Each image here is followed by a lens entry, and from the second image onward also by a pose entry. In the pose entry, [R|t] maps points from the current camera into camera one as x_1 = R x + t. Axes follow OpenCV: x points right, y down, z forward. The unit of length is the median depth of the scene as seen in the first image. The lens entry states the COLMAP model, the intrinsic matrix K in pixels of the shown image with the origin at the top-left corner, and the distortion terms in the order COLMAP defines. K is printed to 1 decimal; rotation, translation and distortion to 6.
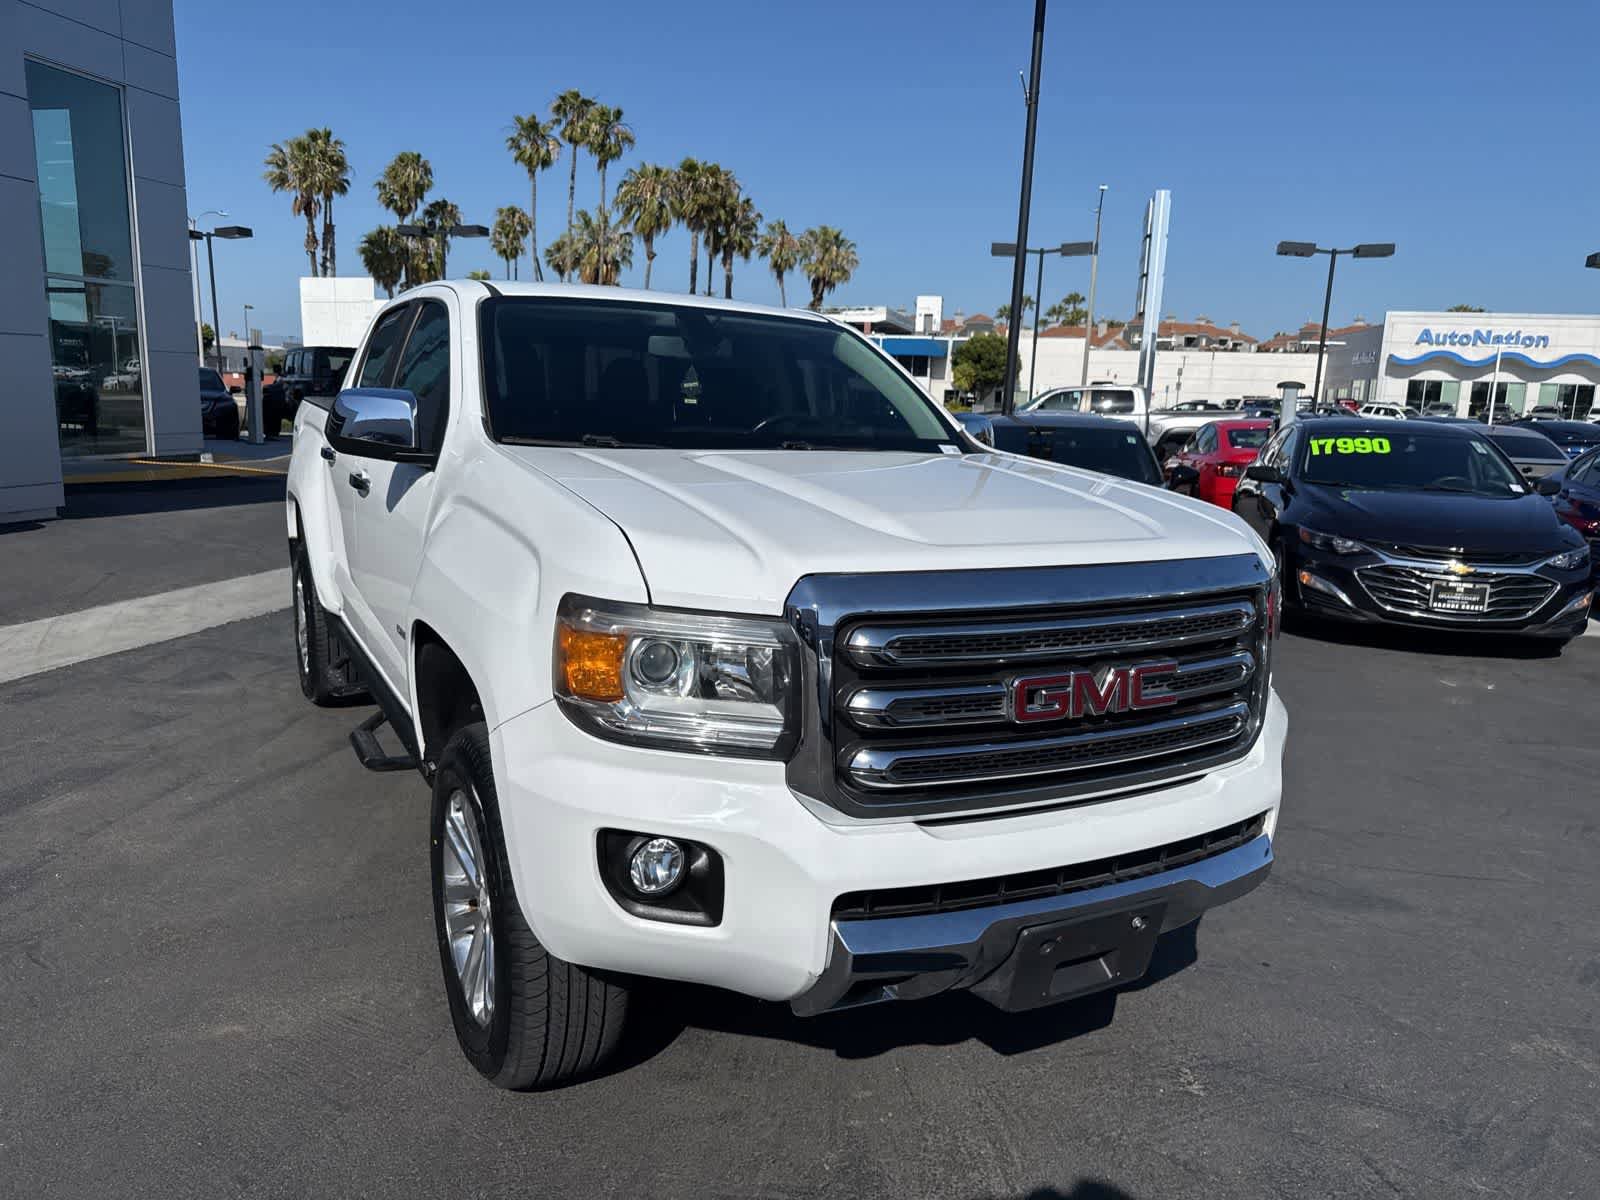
lens RADIAL K [[1124.2, 0, 808.1], [0, 1124.2, 617.5], [0, 0, 1]] dist [0.045993, -0.051124]
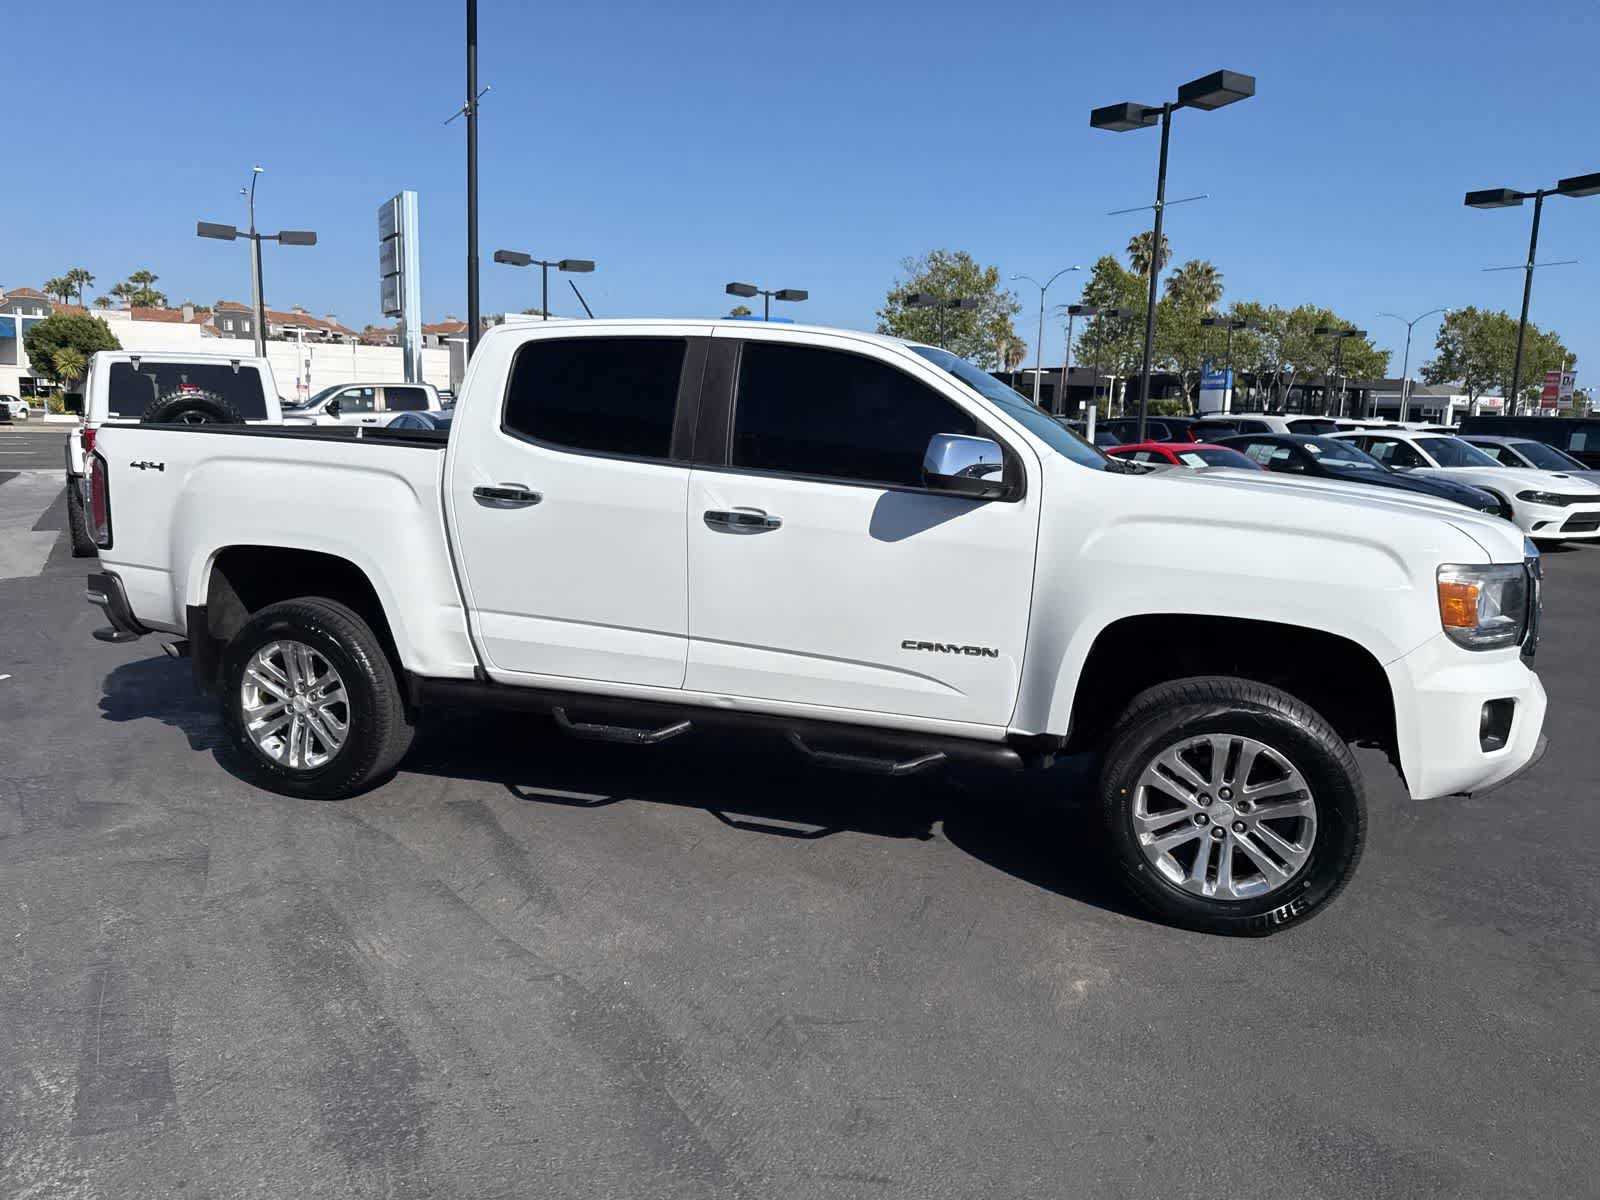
lens RADIAL K [[1124.2, 0, 800.1], [0, 1124.2, 599.4], [0, 0, 1]] dist [0.045993, -0.051124]
pose [[0.733050, -0.124439, 0.668695, -0.774090], [0.129593, 0.990665, 0.042290, -0.062168], [-0.667715, 0.055657, 0.742333, 0.163099]]
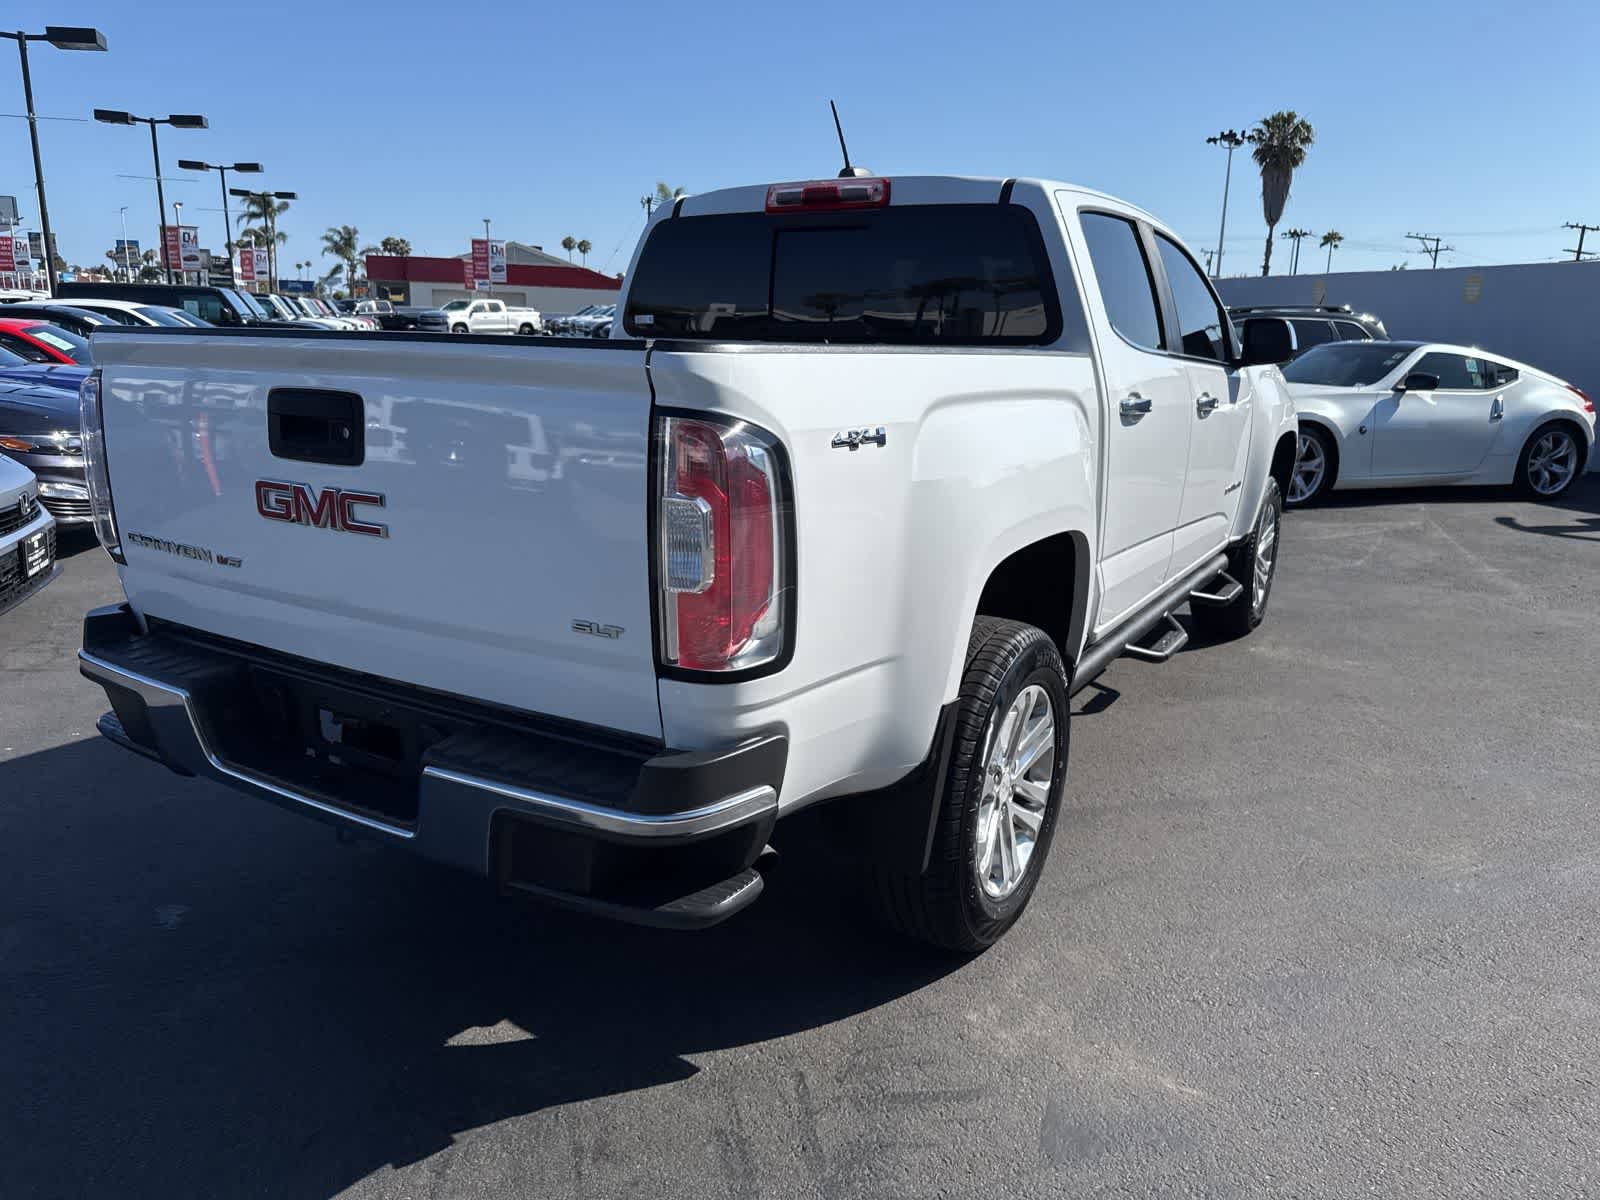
lens RADIAL K [[1124.2, 0, 801.0], [0, 1124.2, 608.2], [0, 0, 1]] dist [0.045993, -0.051124]
pose [[-0.498698, -0.256529, 0.827945, -0.858611], [0.129738, 0.922349, 0.363924, -0.287020], [-0.857011, 0.288904, -0.426692, 1.380257]]
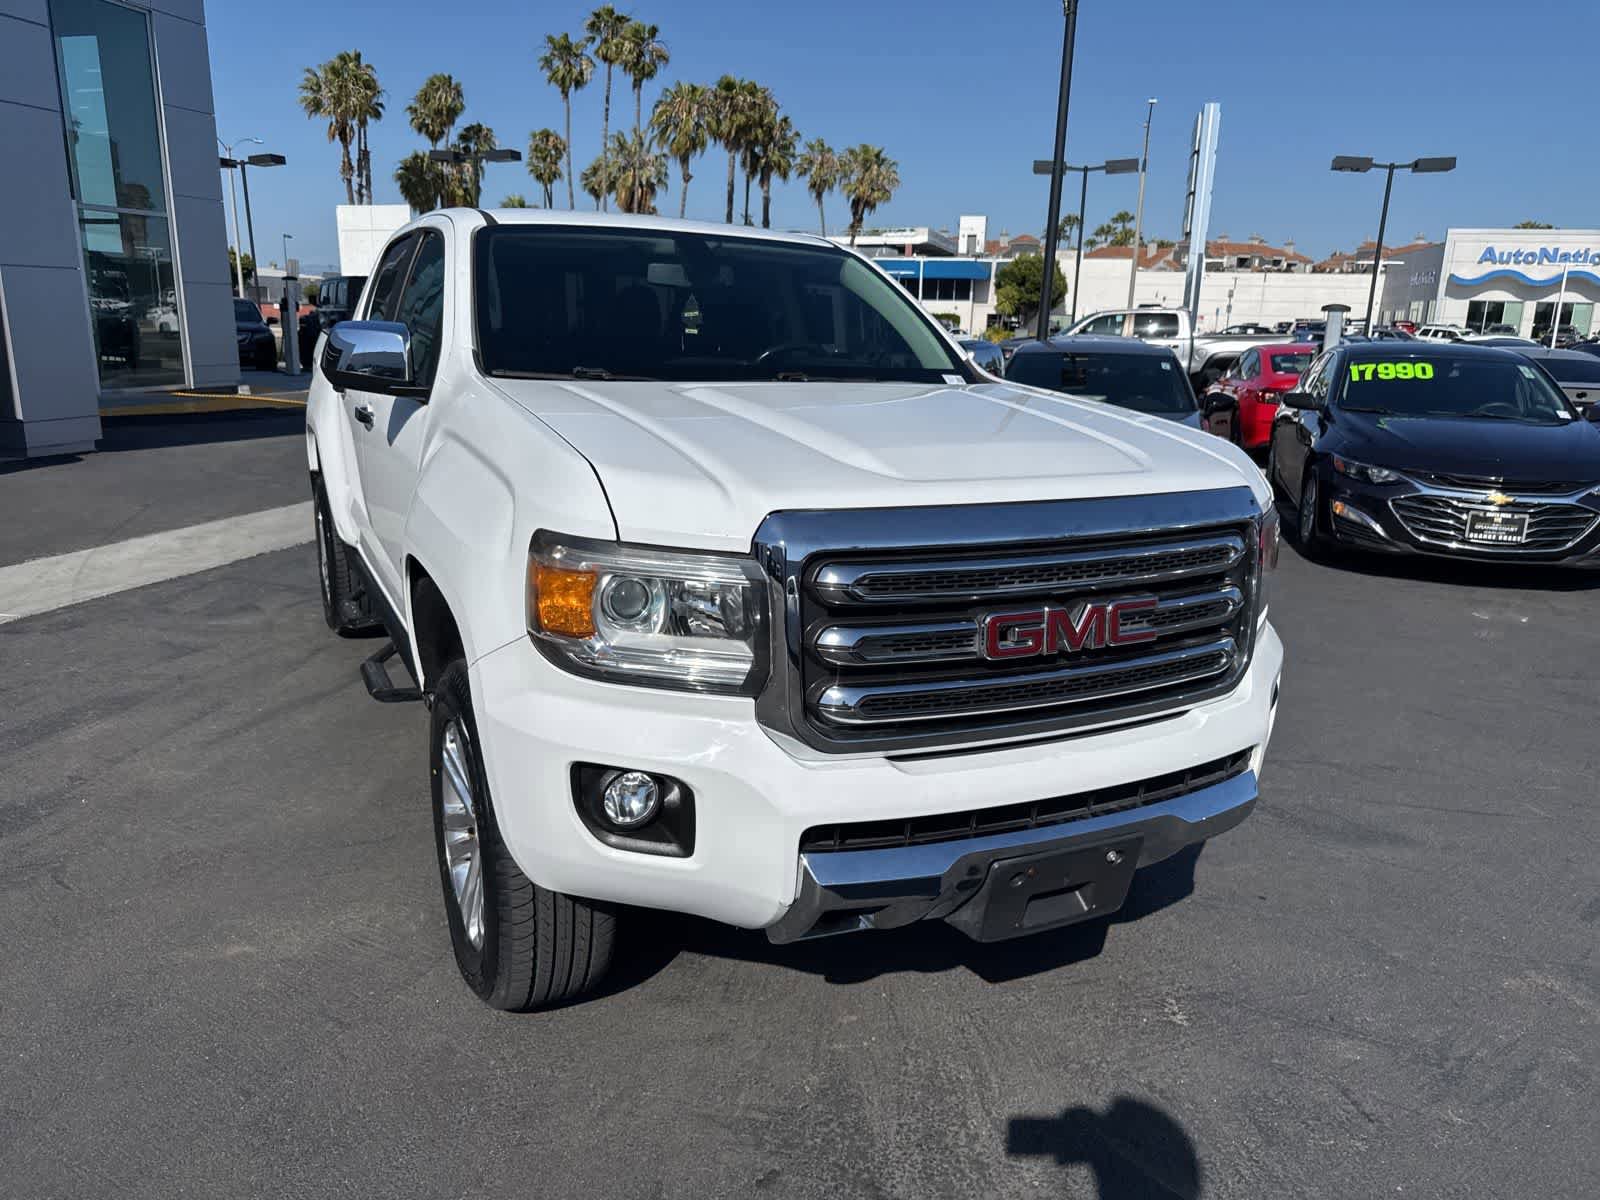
lens RADIAL K [[1124.2, 0, 809.2], [0, 1124.2, 615.5], [0, 0, 1]] dist [0.045993, -0.051124]
pose [[0.999396, 0.001547, -0.034728, 0.024118], [0.000542, 0.998195, 0.060055, -0.002000], [0.034758, -0.060037, 0.997591, 0.001323]]
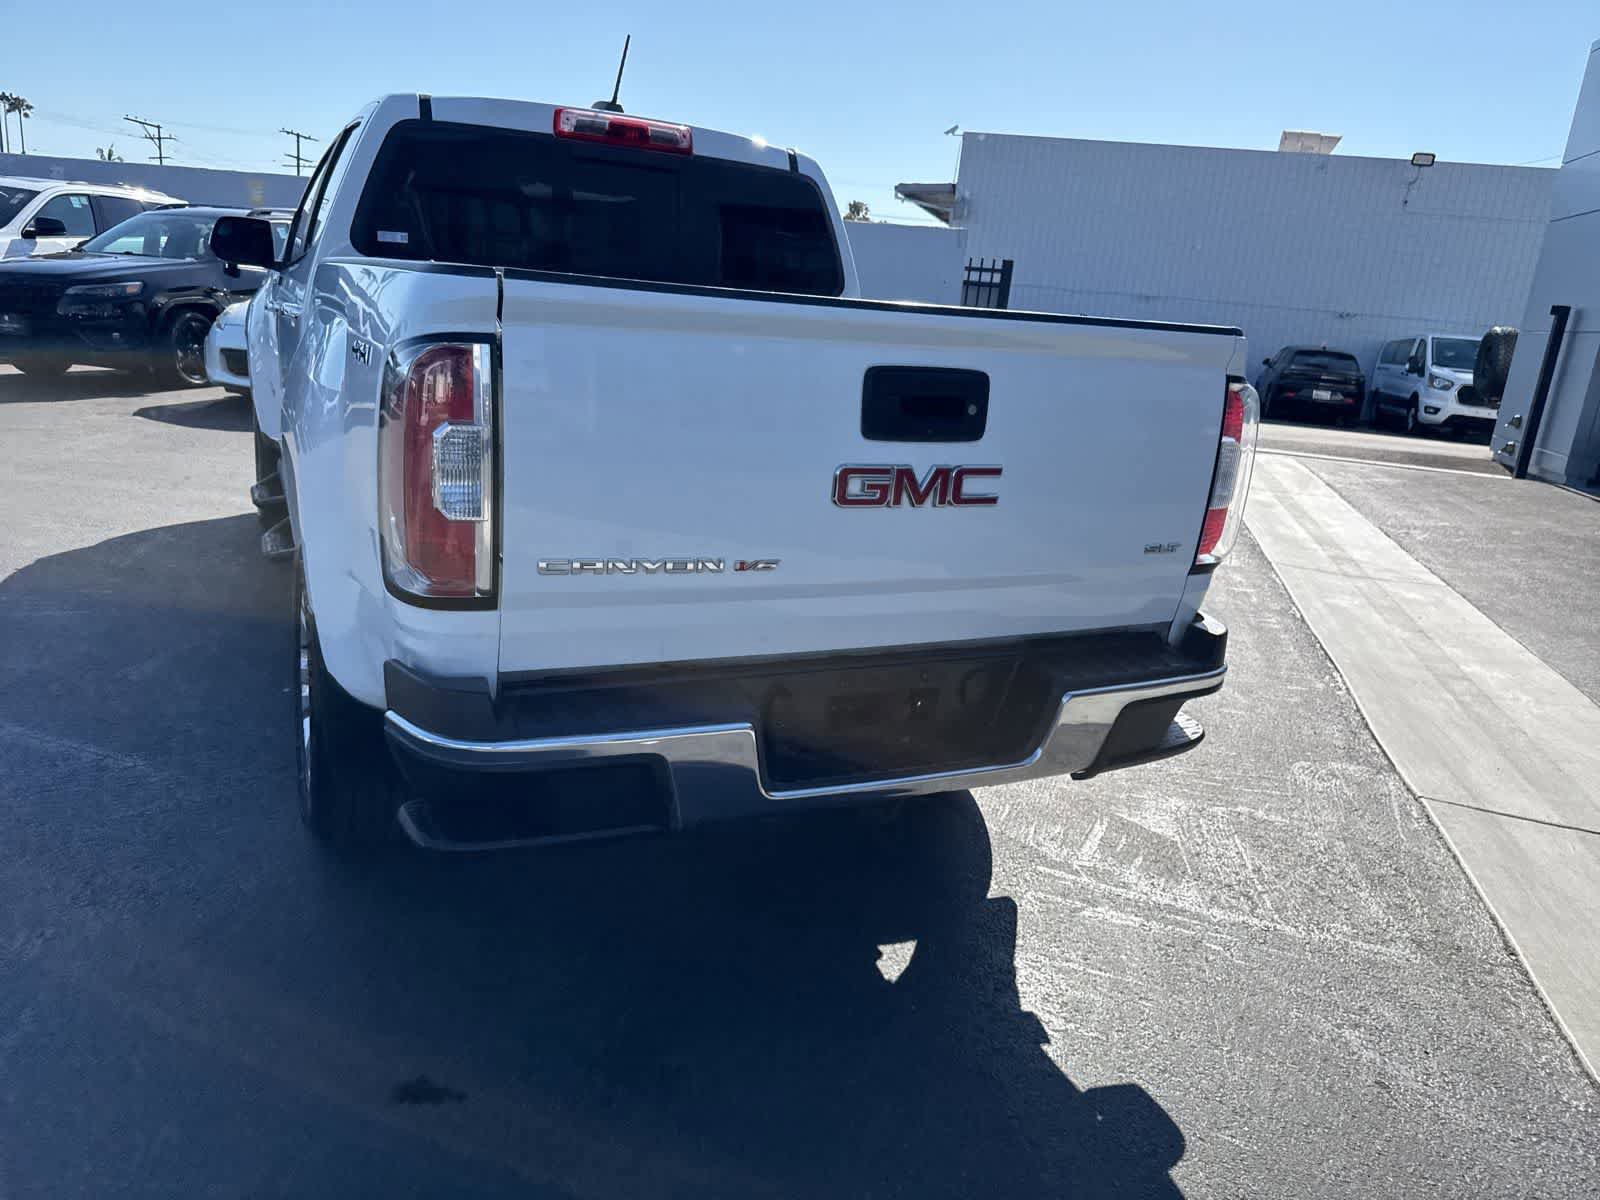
lens RADIAL K [[1124.2, 0, 817.3], [0, 1124.2, 612.5], [0, 0, 1]] dist [0.045993, -0.051124]
pose [[-0.991204, -0.132122, 0.007614, -0.351755], [-0.114220, 0.883122, 0.455028, -0.338523], [-0.066843, 0.450156, -0.890445, 1.760701]]
